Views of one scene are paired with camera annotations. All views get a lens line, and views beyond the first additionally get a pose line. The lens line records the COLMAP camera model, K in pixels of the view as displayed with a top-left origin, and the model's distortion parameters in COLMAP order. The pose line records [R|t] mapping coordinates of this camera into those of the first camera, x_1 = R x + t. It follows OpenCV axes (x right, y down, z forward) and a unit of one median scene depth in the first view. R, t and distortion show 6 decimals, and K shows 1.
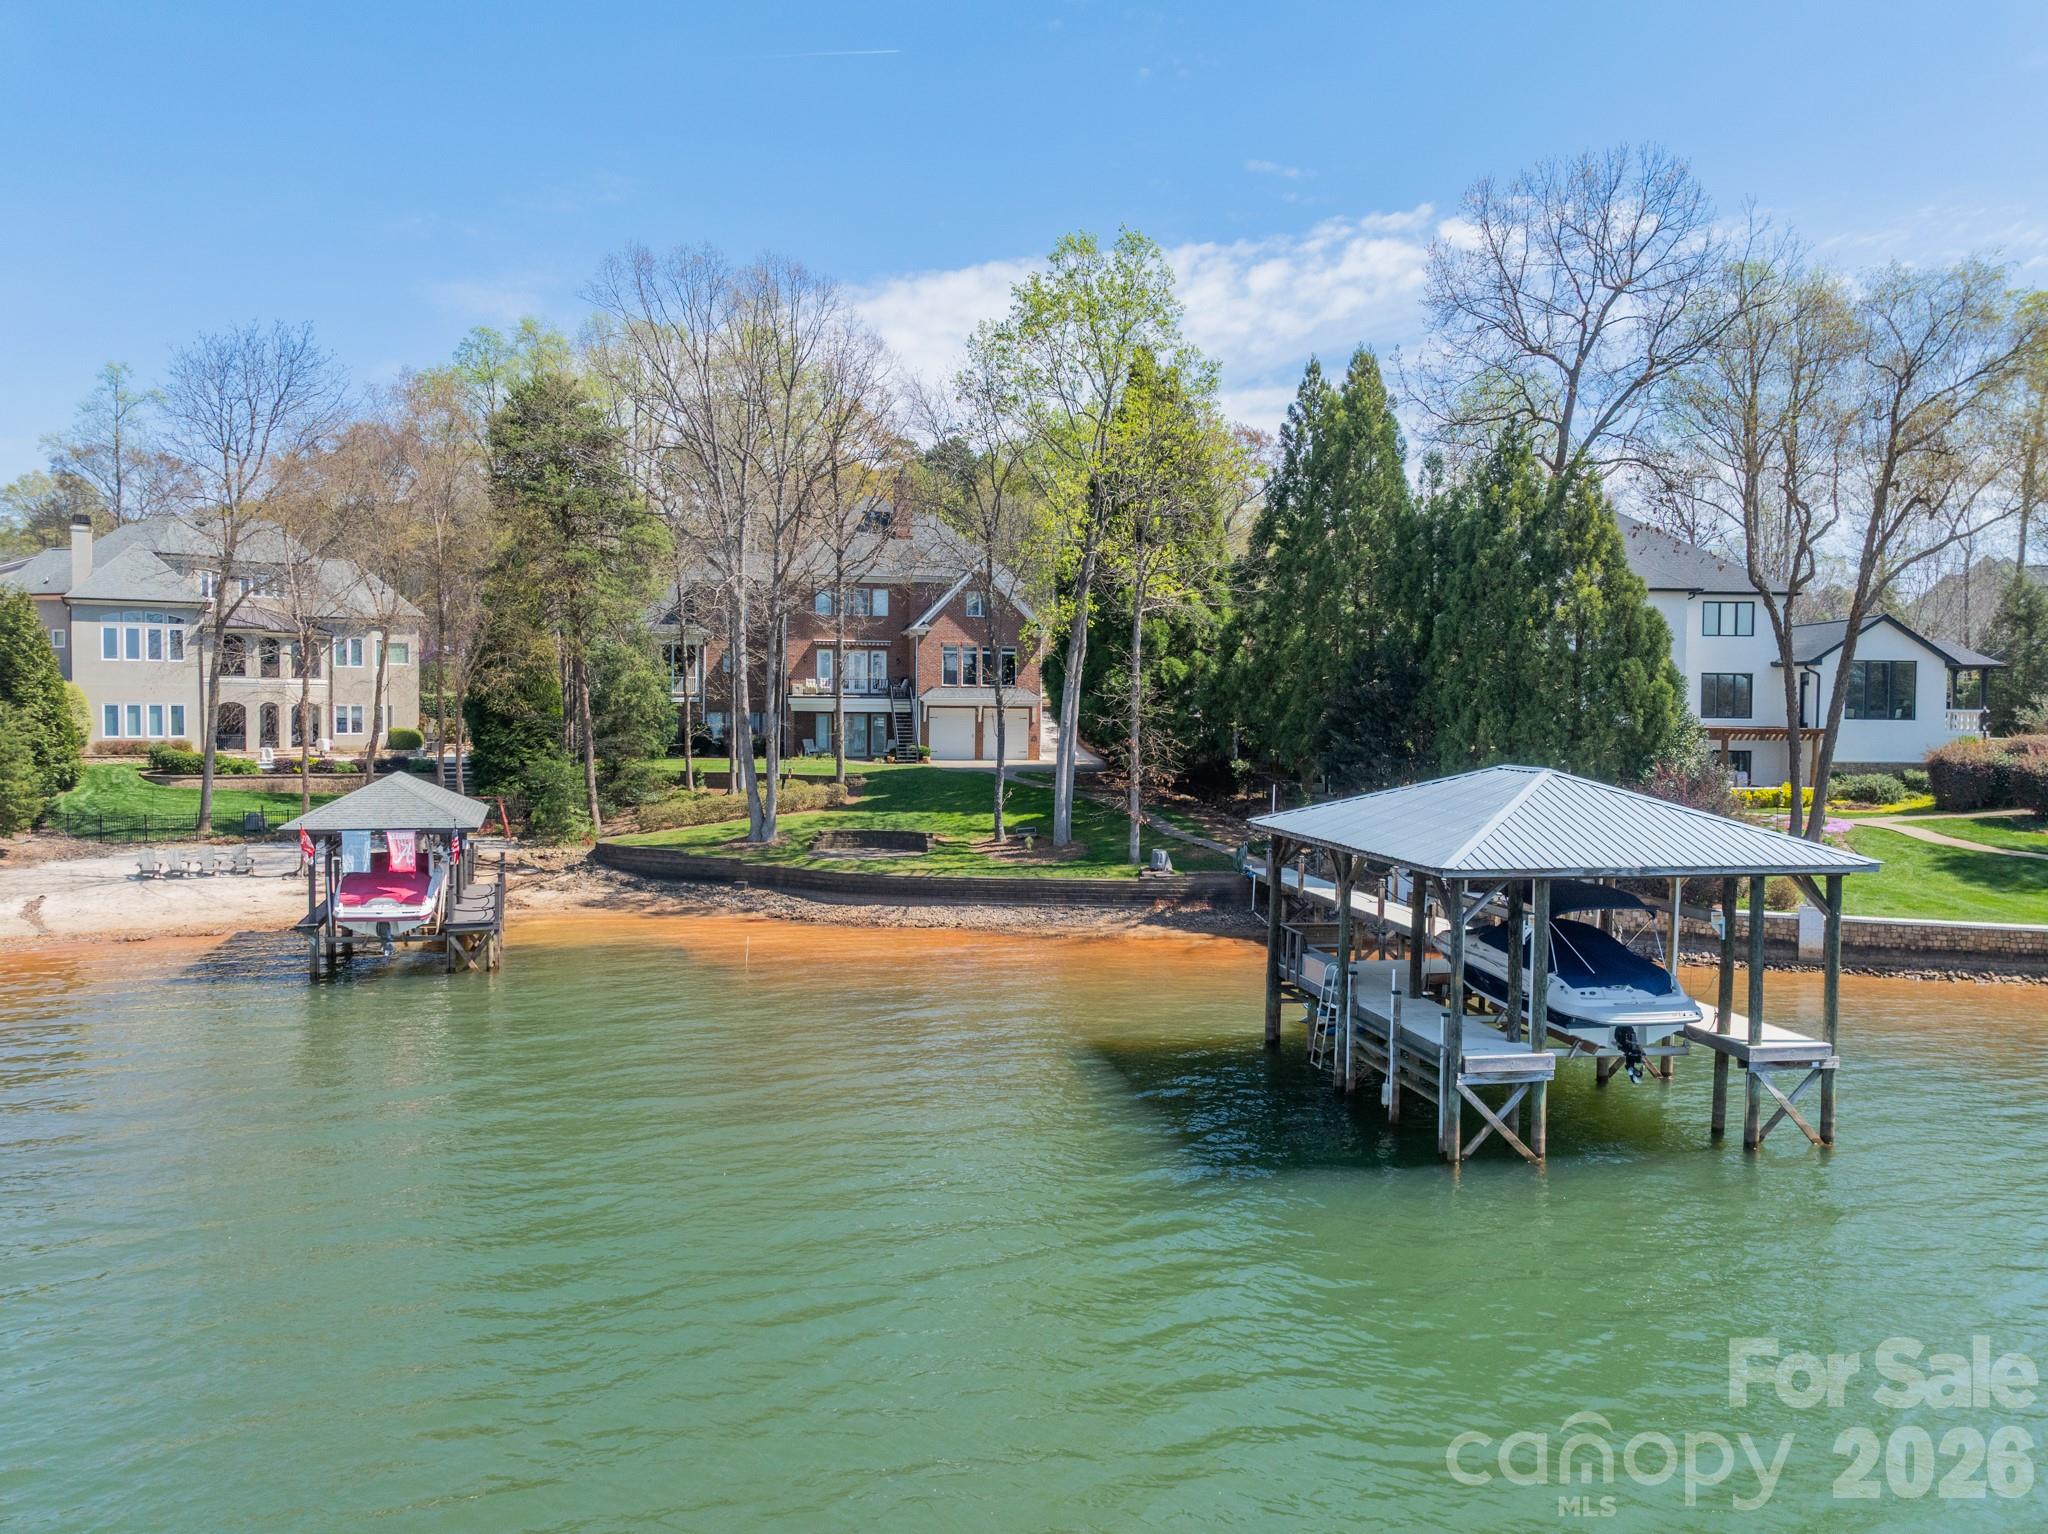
lens RADIAL K [[1442.5, 0, 1006.6], [0, 1442.5, 762.8], [0, 0, 1]] dist [-0.044059, 0.004614]
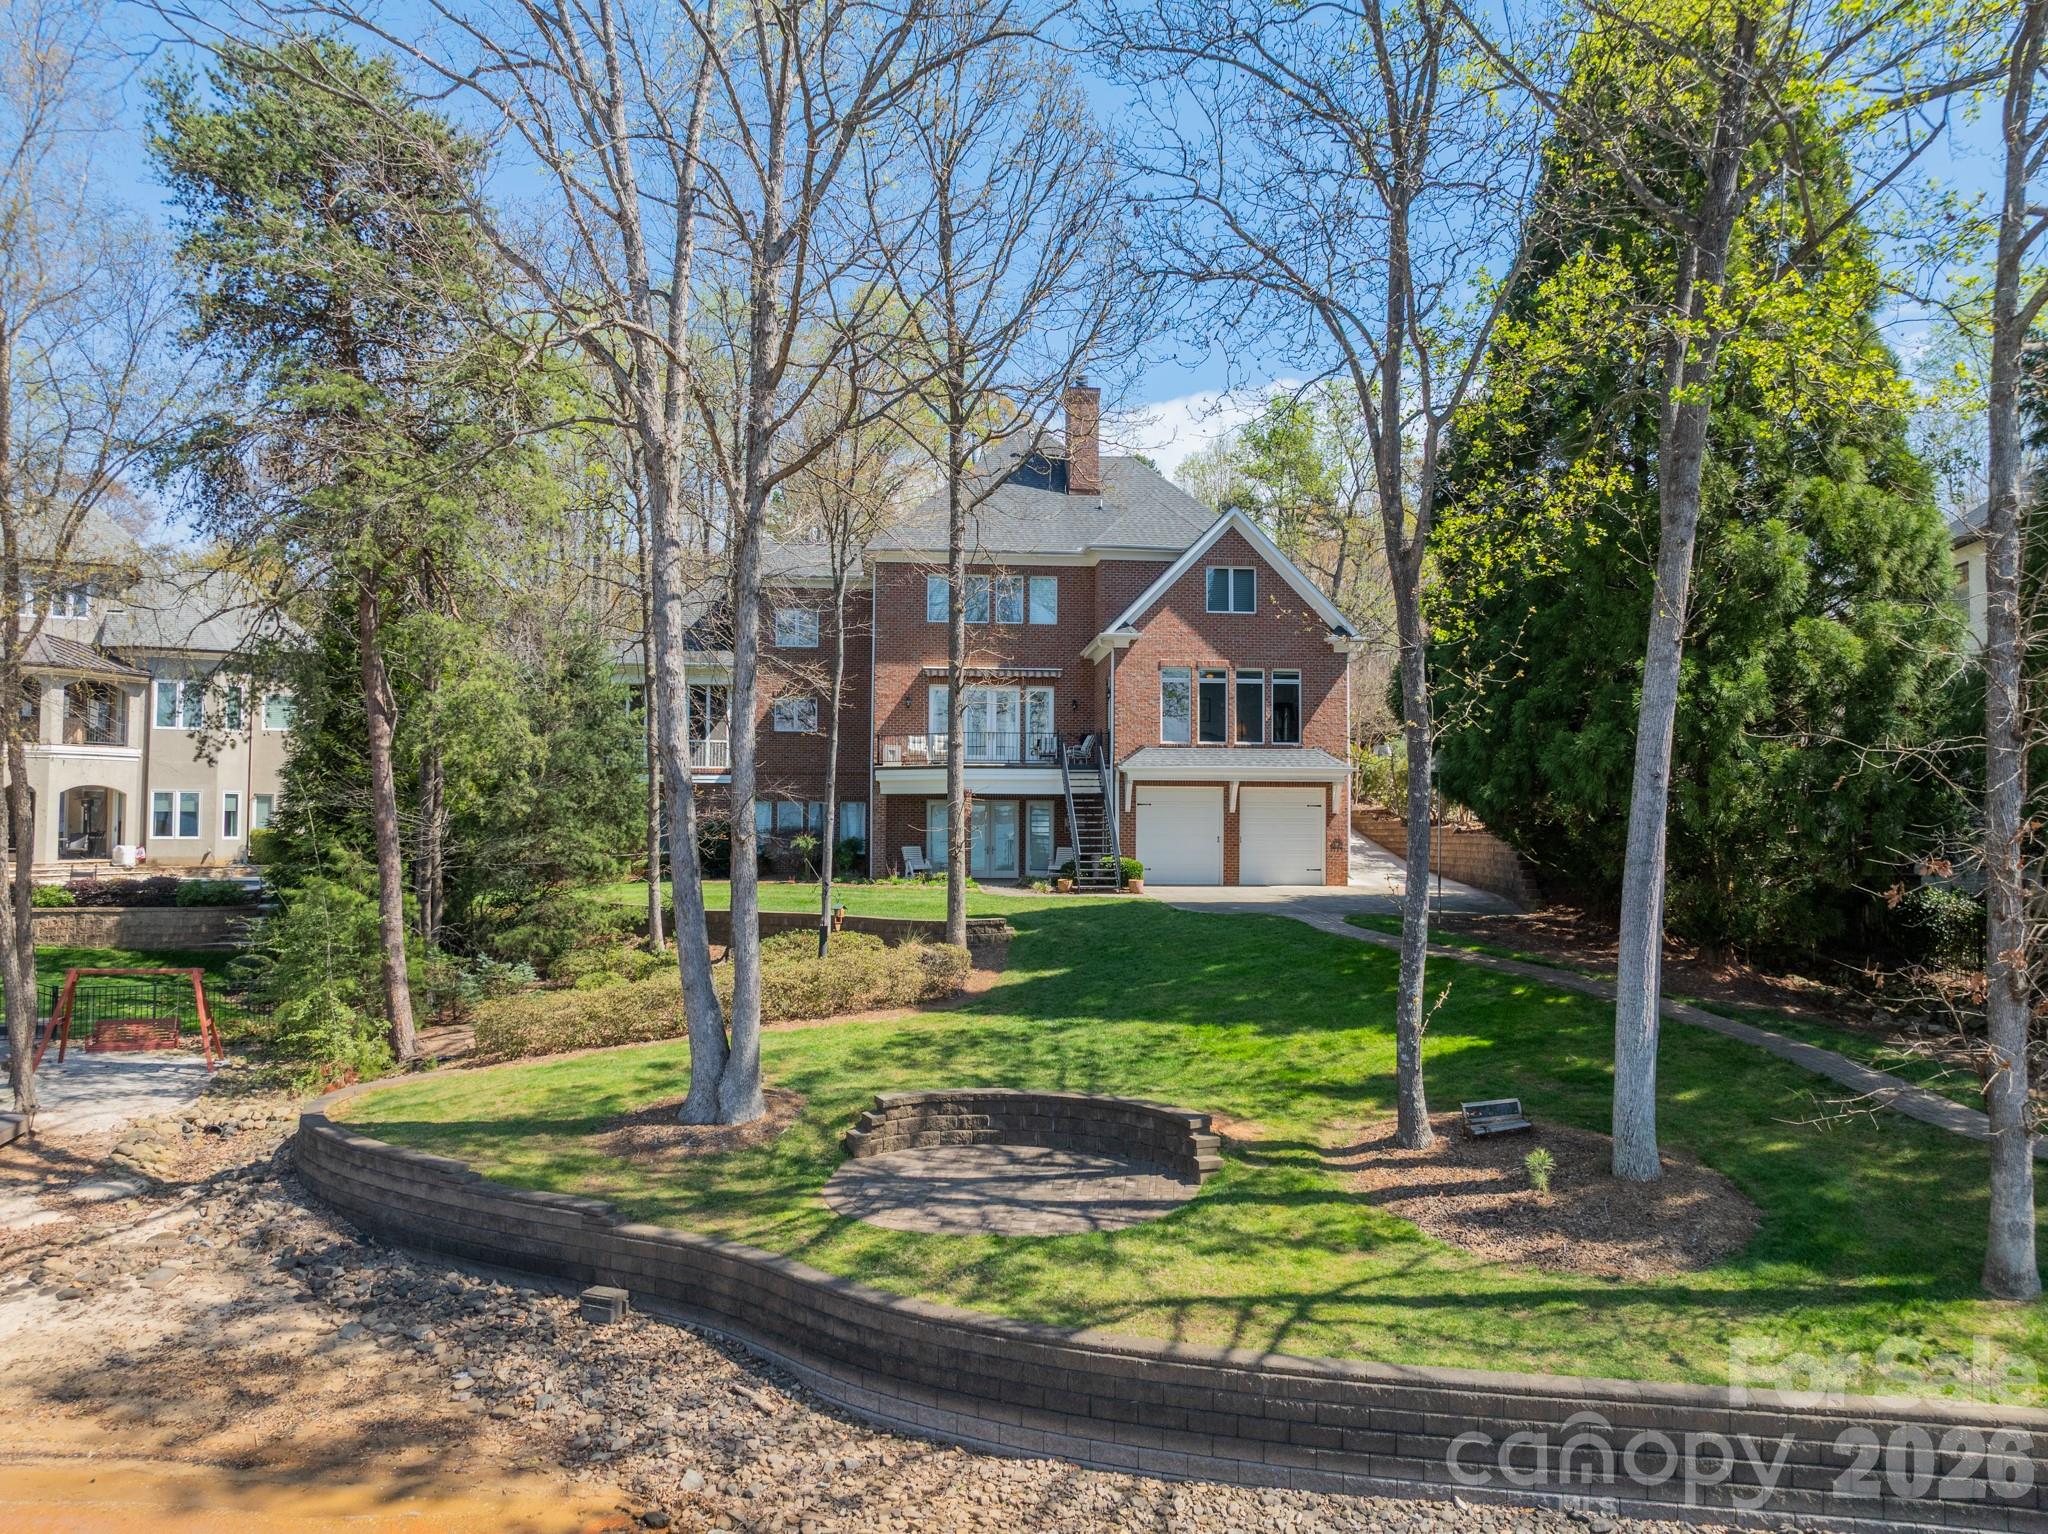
lens RADIAL K [[1442.5, 0, 1006.6], [0, 1442.5, 762.8], [0, 0, 1]] dist [-0.044059, 0.004614]
pose [[0.994194, -0.007144, -0.107364, -0.044284], [-0.001572, 0.996723, -0.080878, -0.003920], [0.107590, 0.080577, 0.990925, 0.474565]]
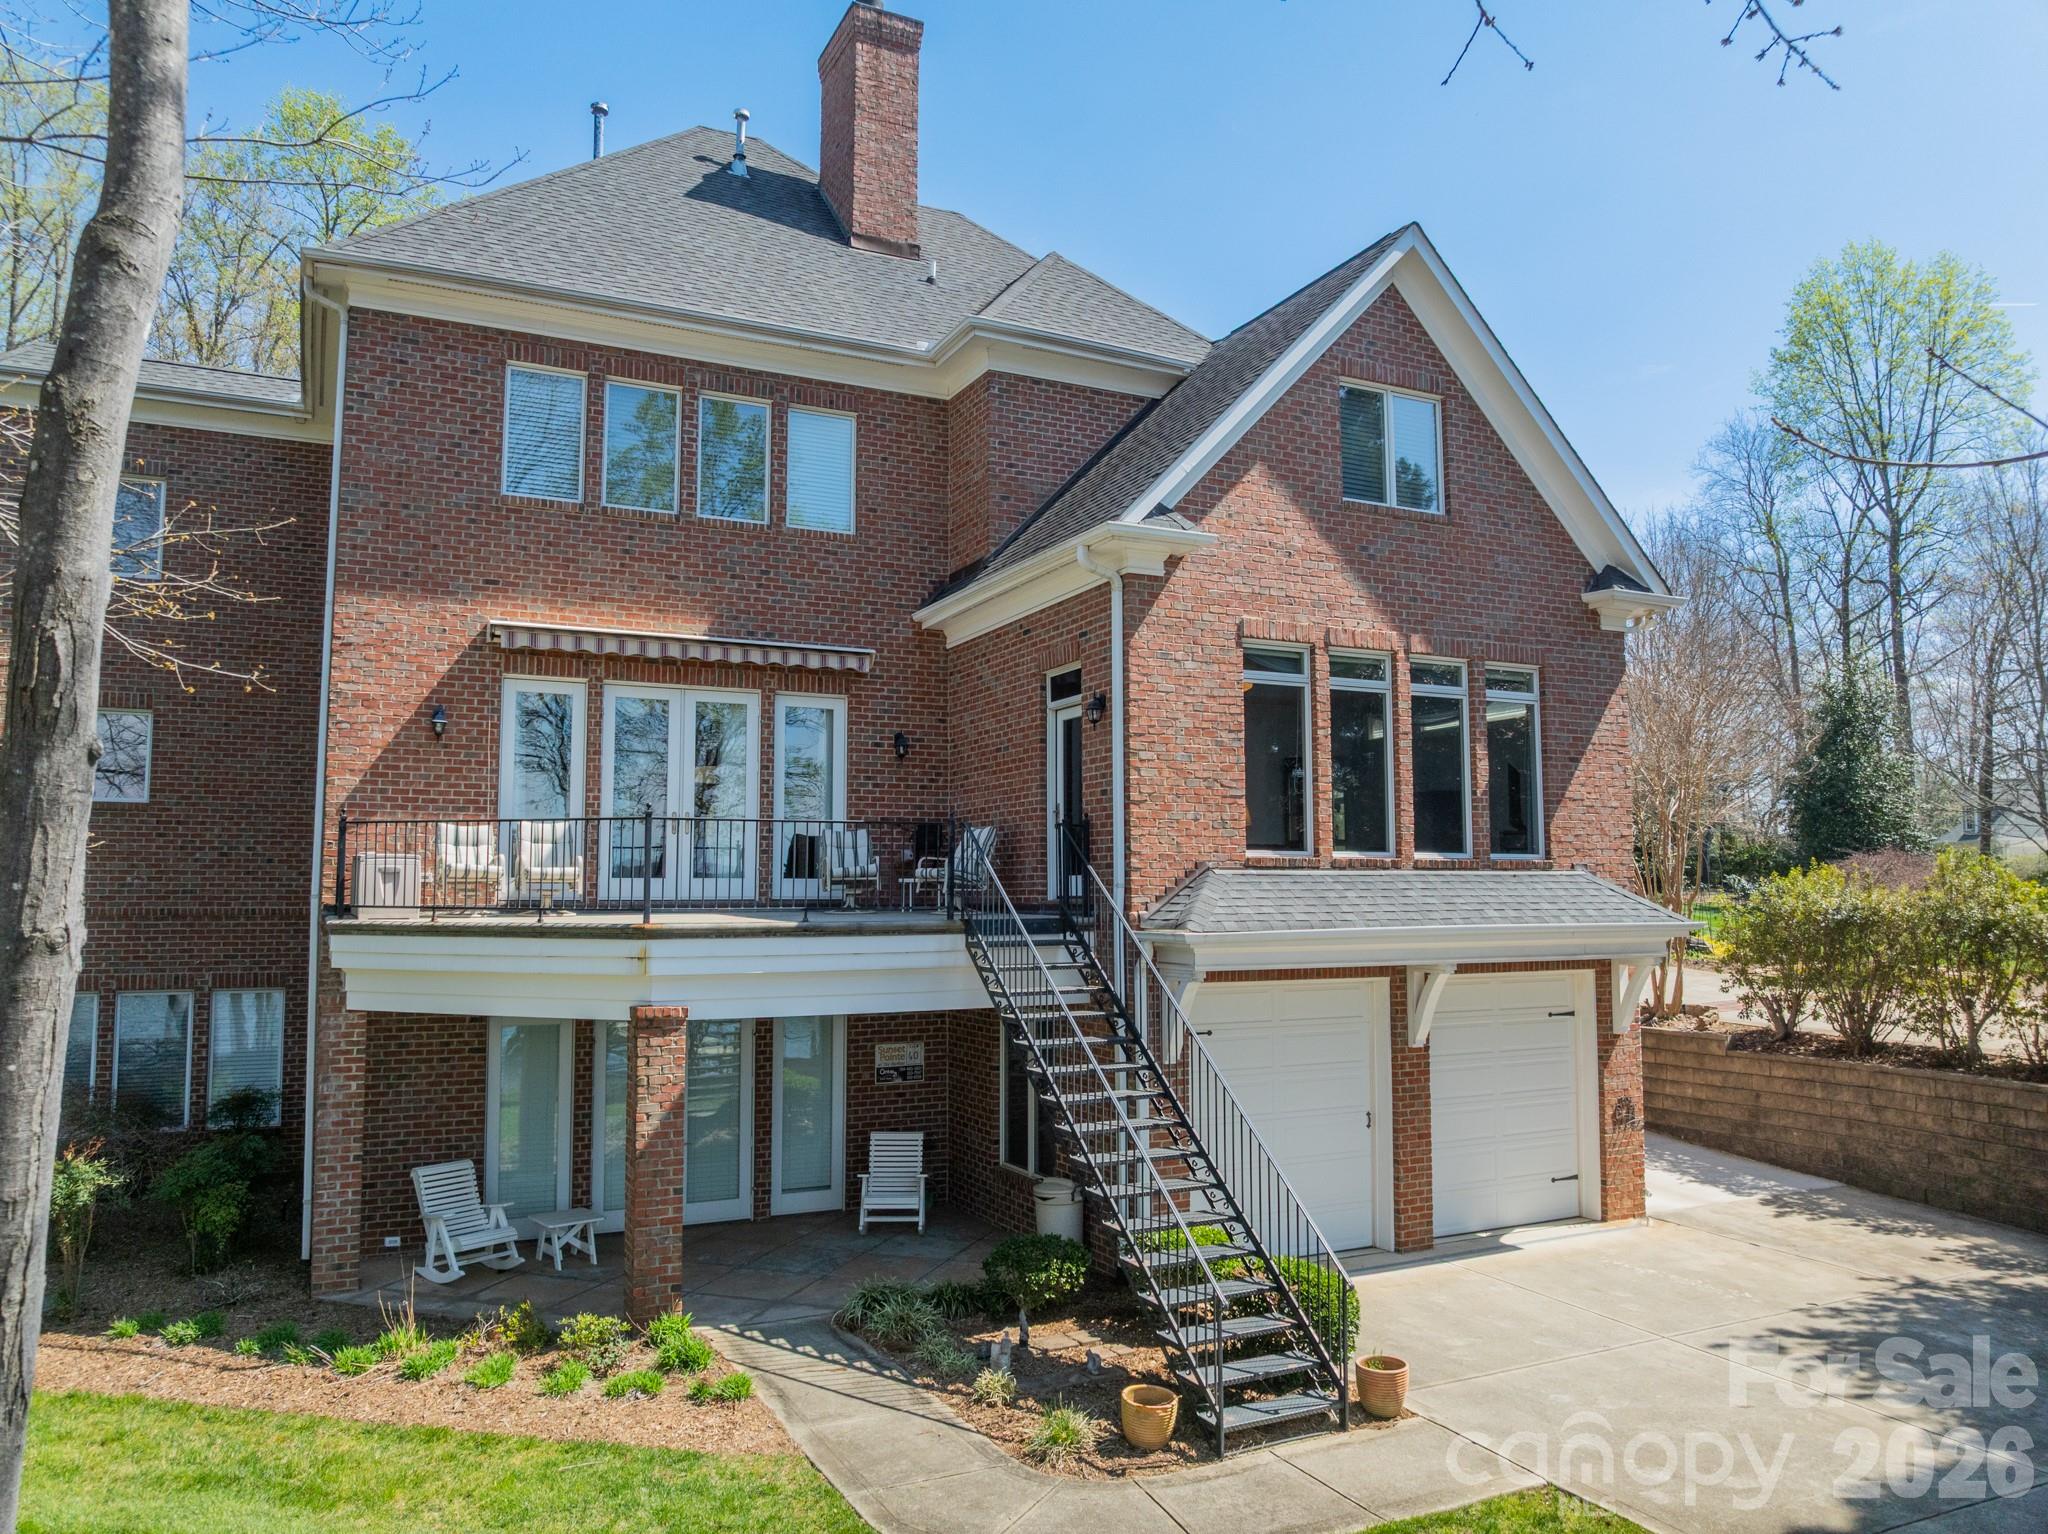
lens RADIAL K [[1442.5, 0, 1006.6], [0, 1442.5, 762.8], [0, 0, 1]] dist [-0.044059, 0.004614]
pose [[0.963925, 0.013841, 0.265815, -0.122554], [0.020199, 0.991964, -0.124899, -0.043505], [-0.265407, 0.125762, 0.955899, 0.834865]]
